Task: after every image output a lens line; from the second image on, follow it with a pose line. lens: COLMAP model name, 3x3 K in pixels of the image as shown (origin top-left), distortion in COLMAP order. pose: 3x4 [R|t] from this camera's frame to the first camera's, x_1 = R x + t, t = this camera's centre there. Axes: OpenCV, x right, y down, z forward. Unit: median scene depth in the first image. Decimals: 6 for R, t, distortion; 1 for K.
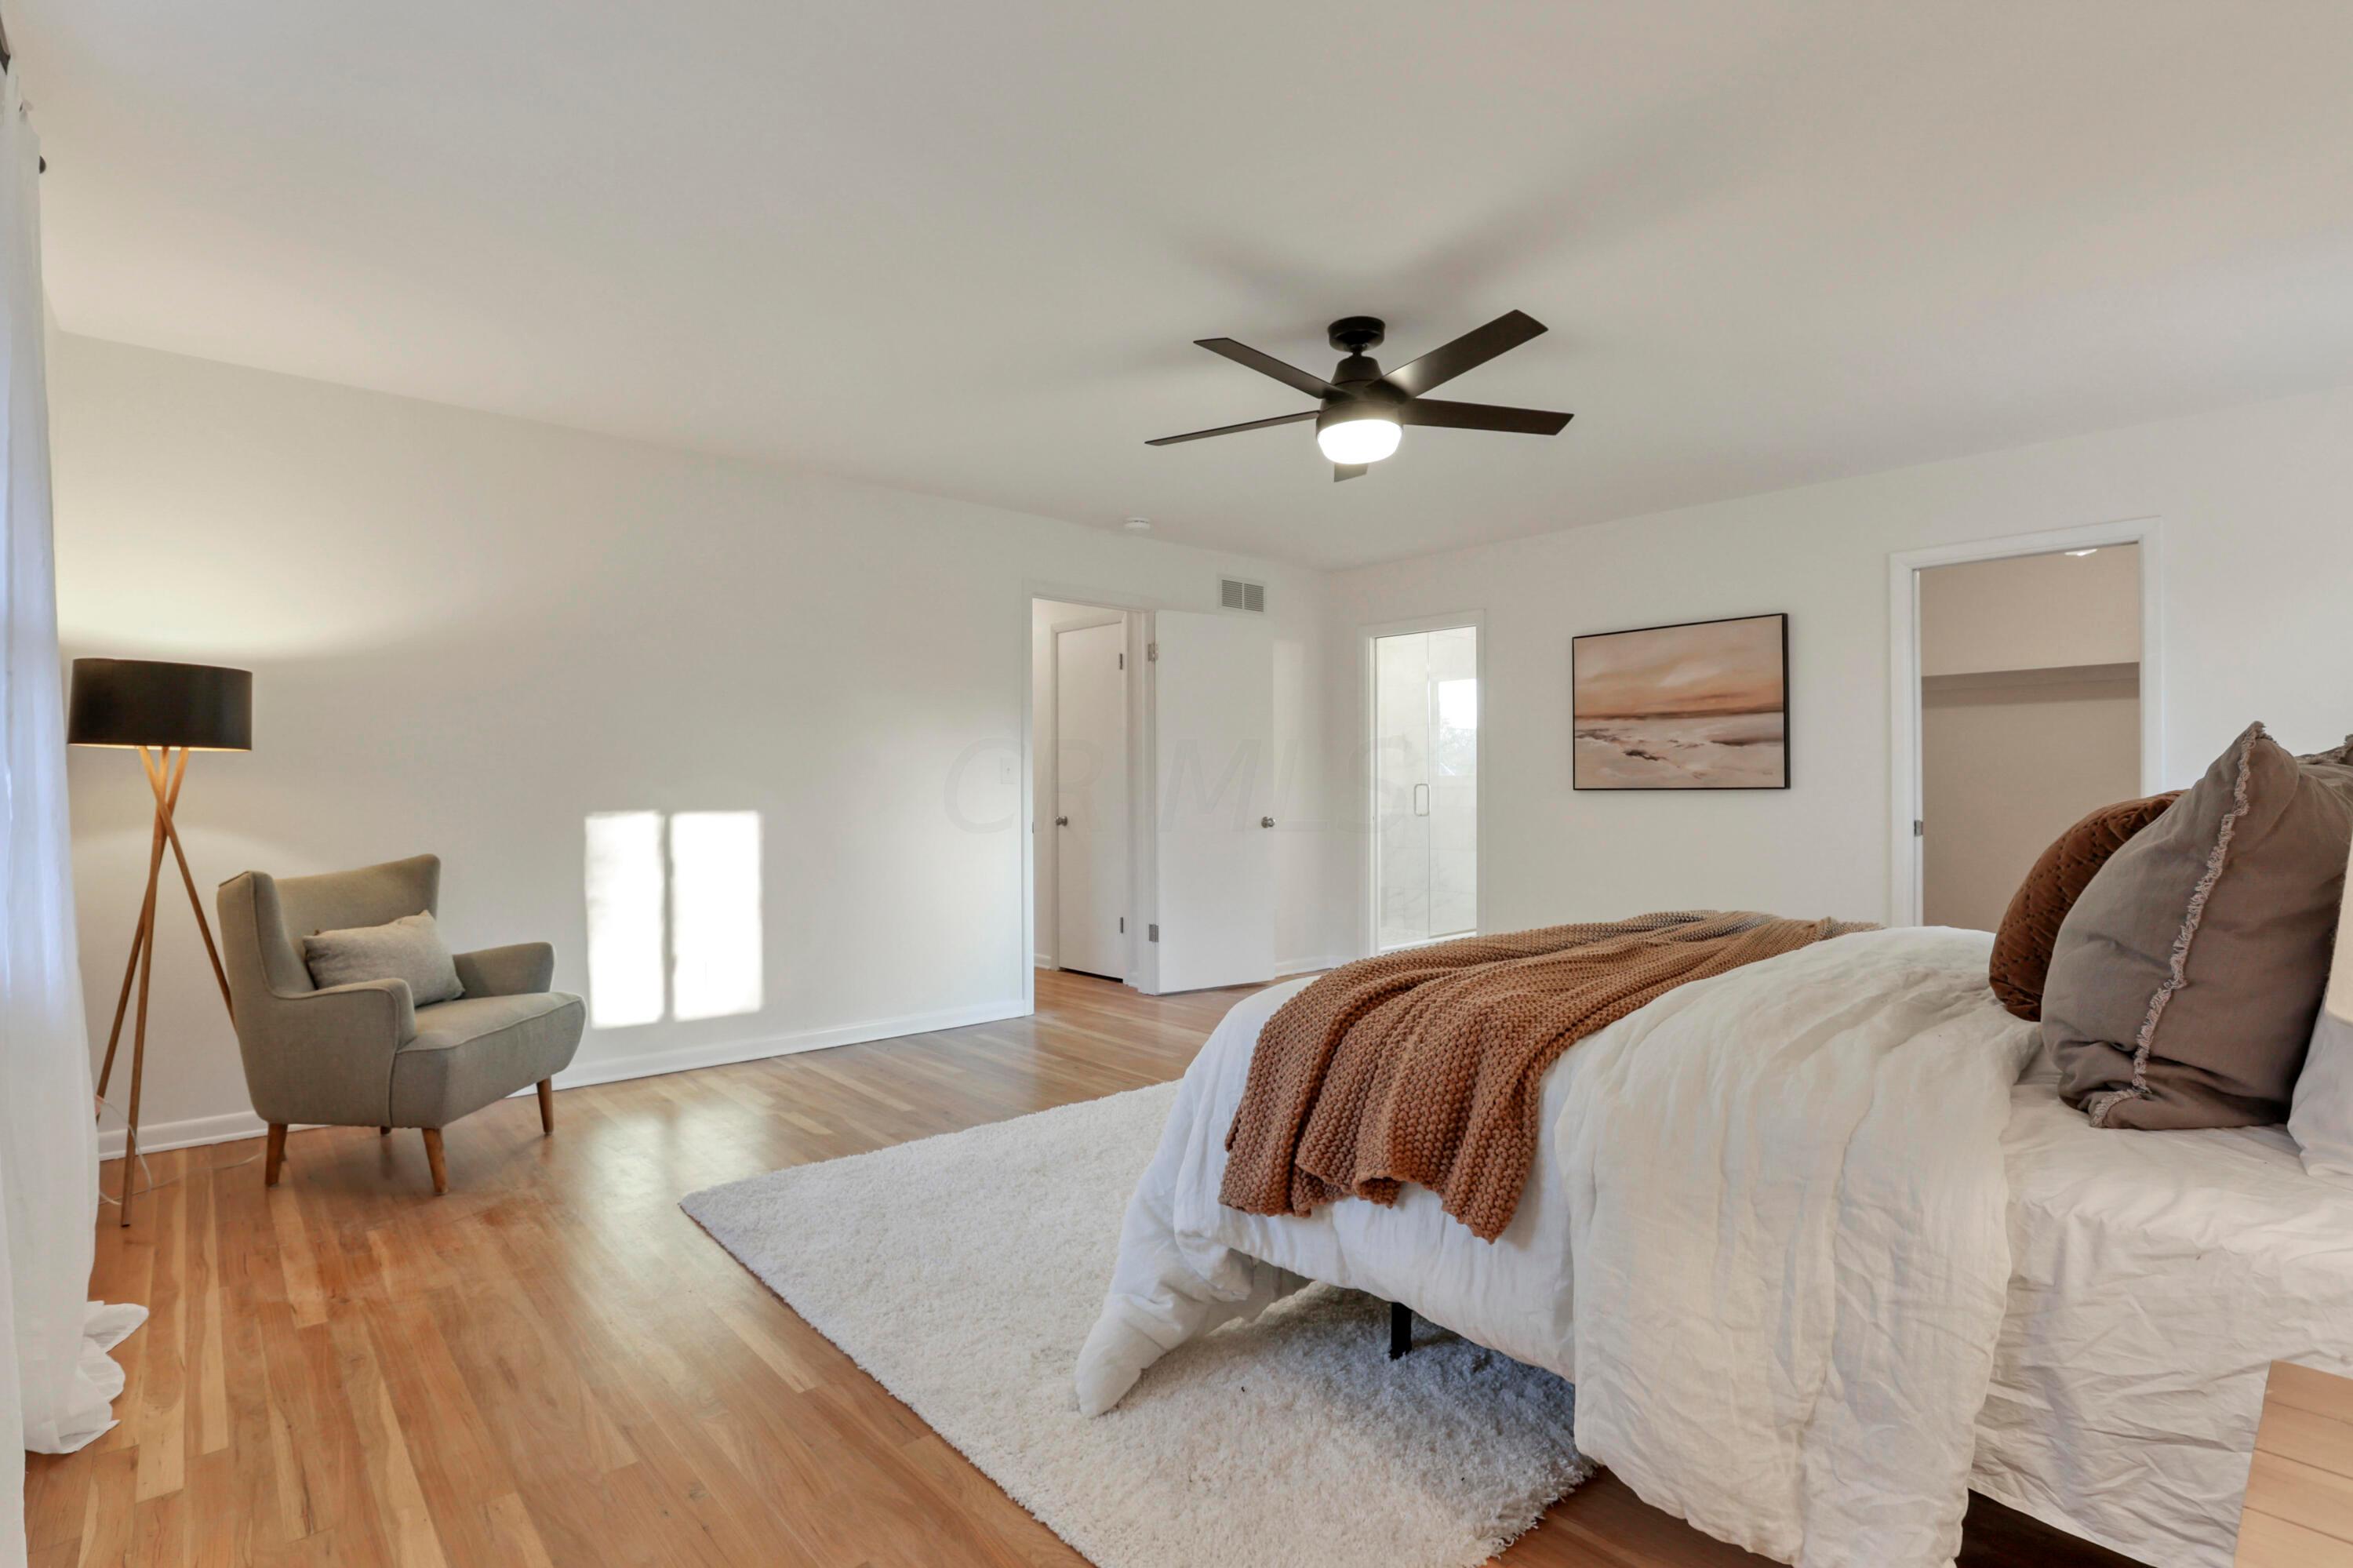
lens RADIAL K [[1099.1, 0, 1176.5], [0, 1099.1, 784.0], [0, 0, 1]] dist [-0.000429, -0.000073]
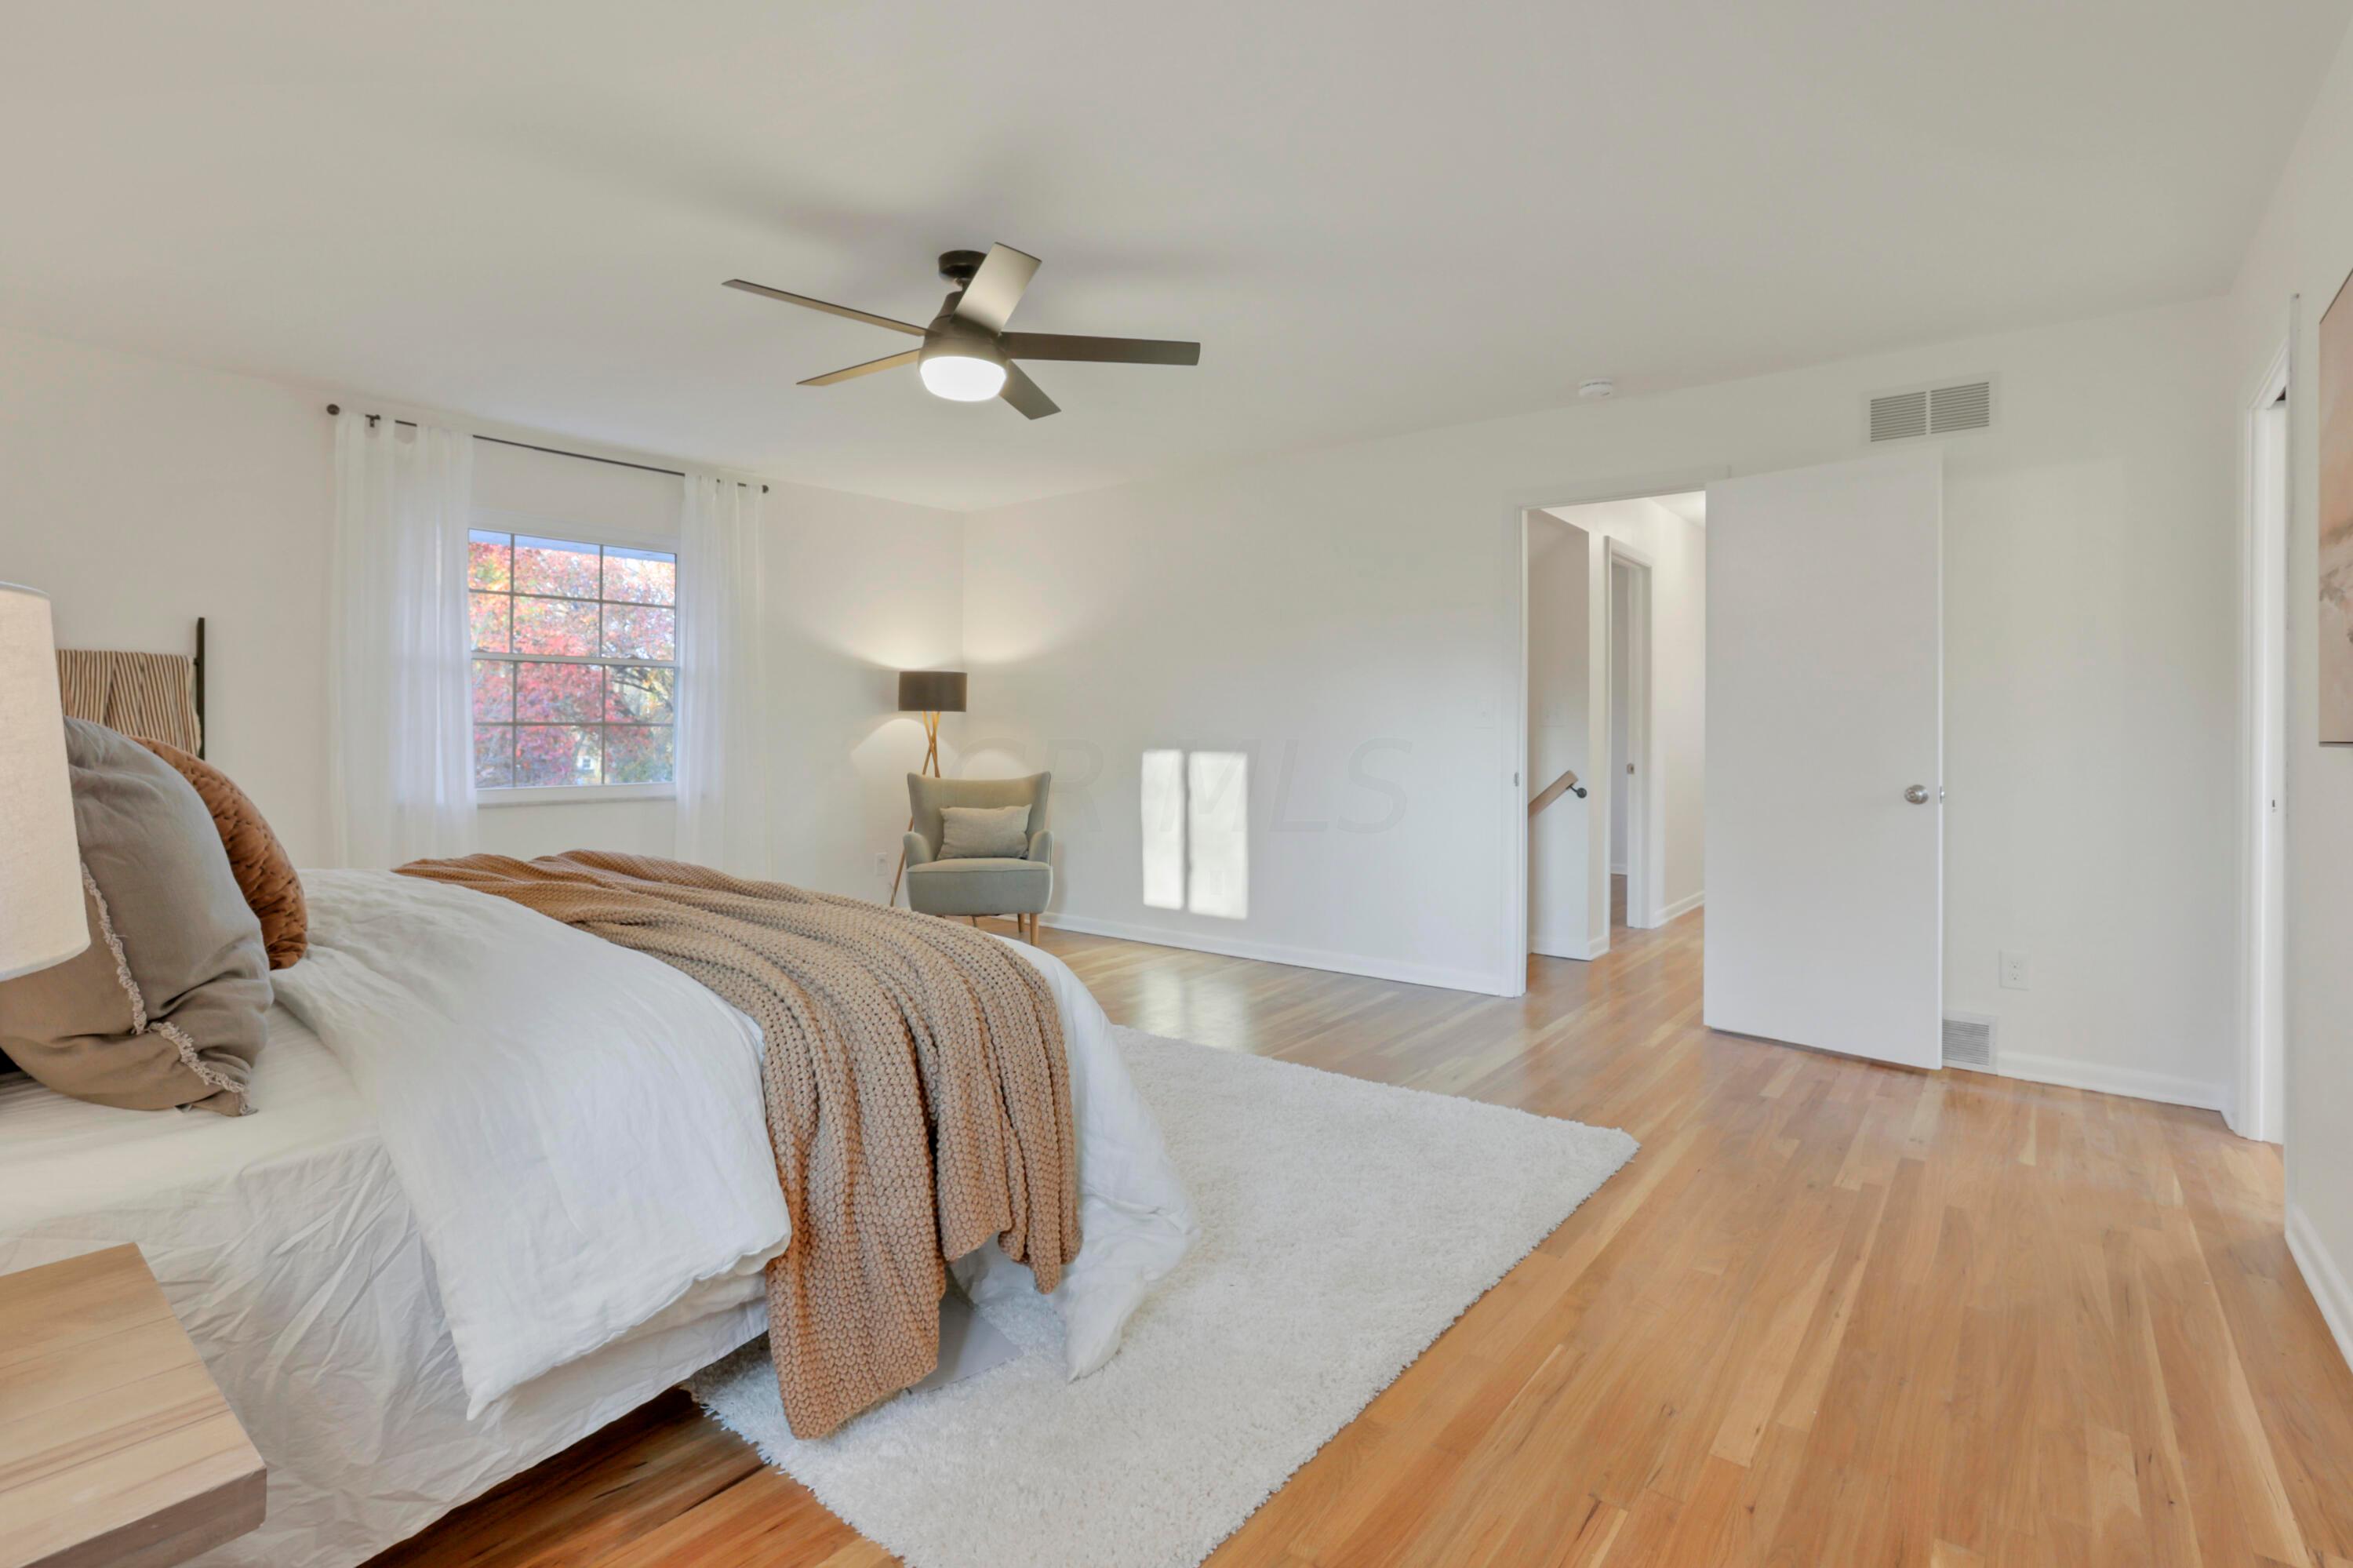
lens RADIAL K [[1141.0, 0, 1181.8], [0, 1141.0, 749.3], [0, 0, 1]] dist [-0.001559, -0.000211]
pose [[0.198773, 0.010726, -0.979987, 0.876033], [-0.002703, 0.999942, 0.010396, 0.008780], [0.980042, 0.000582, 0.198790, 0.721259]]
